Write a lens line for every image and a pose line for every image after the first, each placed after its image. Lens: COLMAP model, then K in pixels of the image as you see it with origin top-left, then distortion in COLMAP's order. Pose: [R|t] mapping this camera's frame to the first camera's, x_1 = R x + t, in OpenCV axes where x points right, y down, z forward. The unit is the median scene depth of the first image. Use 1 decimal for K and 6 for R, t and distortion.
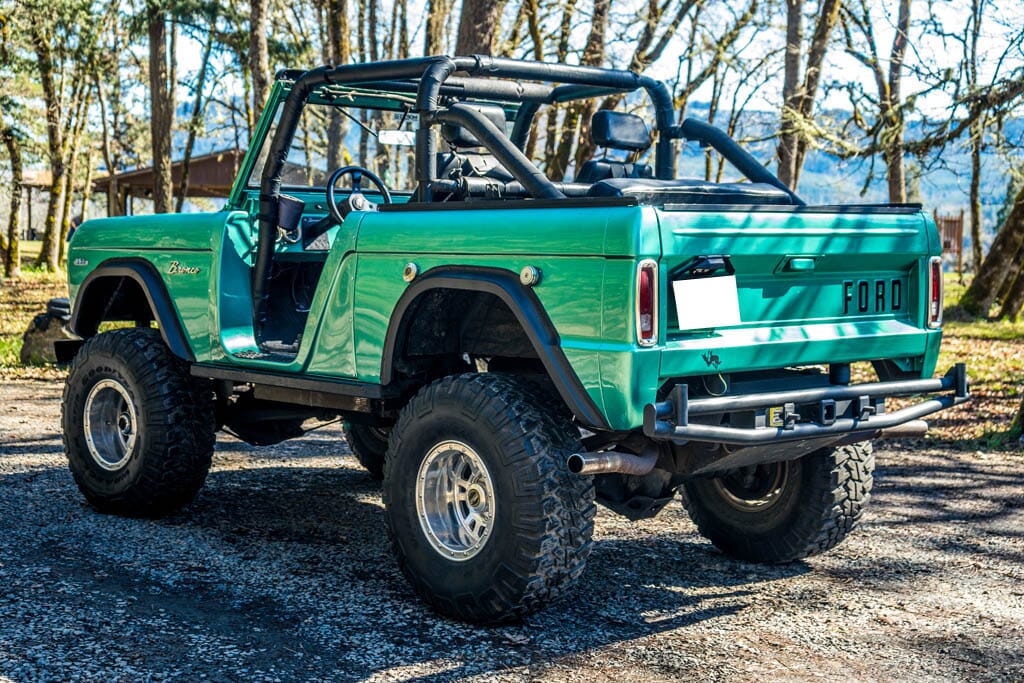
lens RADIAL K [[1551.0, 0, 511.4], [0, 1551.0, 320.2], [0, 0, 1]] dist [0.203455, 0.005068]
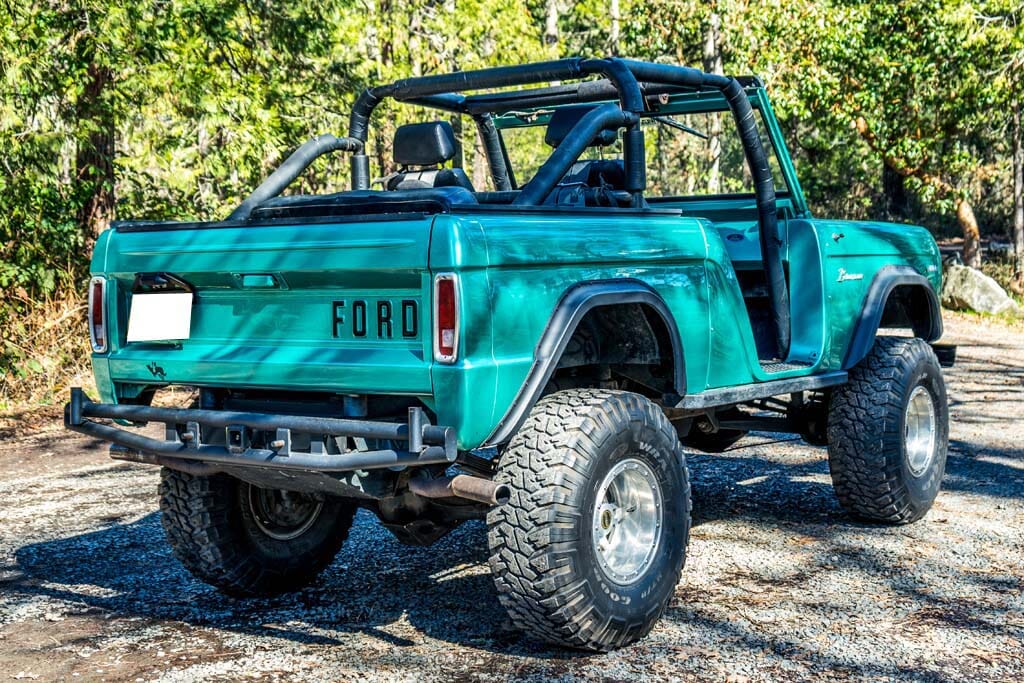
lens RADIAL K [[1496.6, 0, 512.0], [0, 1496.6, 341.5], [0, 0, 1]] dist [0.024347, 0.032895]
pose [[0.188878, 0.048354, -0.980809, 1.140530], [-0.027742, 0.998651, 0.043891, -0.044634], [0.981609, 0.018920, 0.189964, 1.011454]]
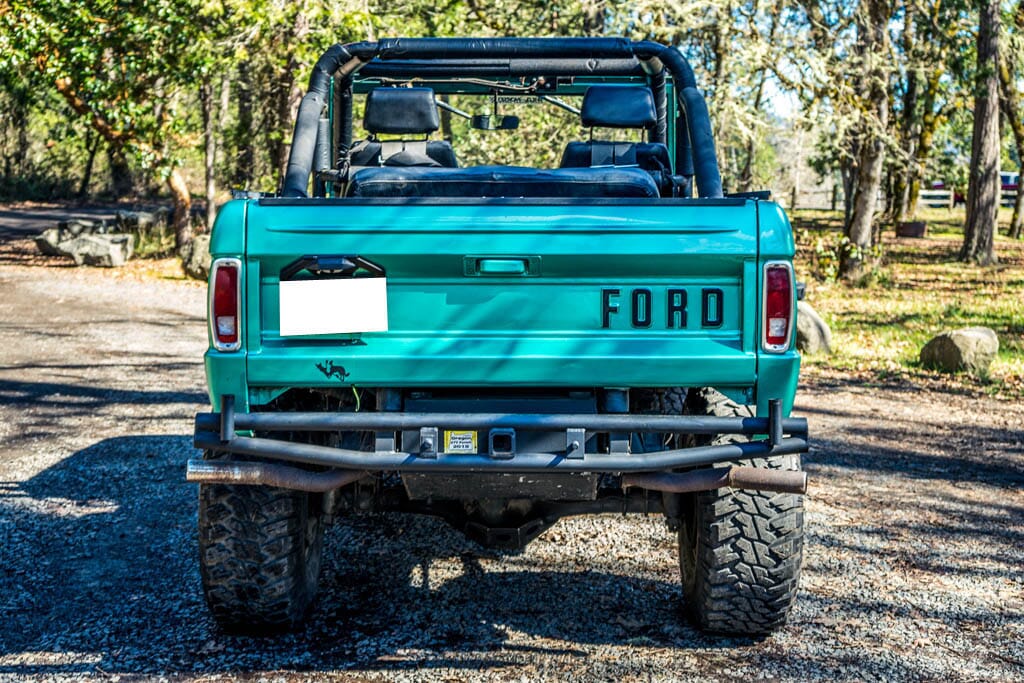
lens RADIAL K [[1551.0, 0, 511.4], [0, 1551.0, 320.2], [0, 0, 1]] dist [0.203455, 0.005068]
pose [[0.729009, 0.046500, -0.682923, 0.788928], [-0.035846, 0.998914, 0.029751, -0.032891], [0.683565, 0.002791, 0.729884, 0.403658]]
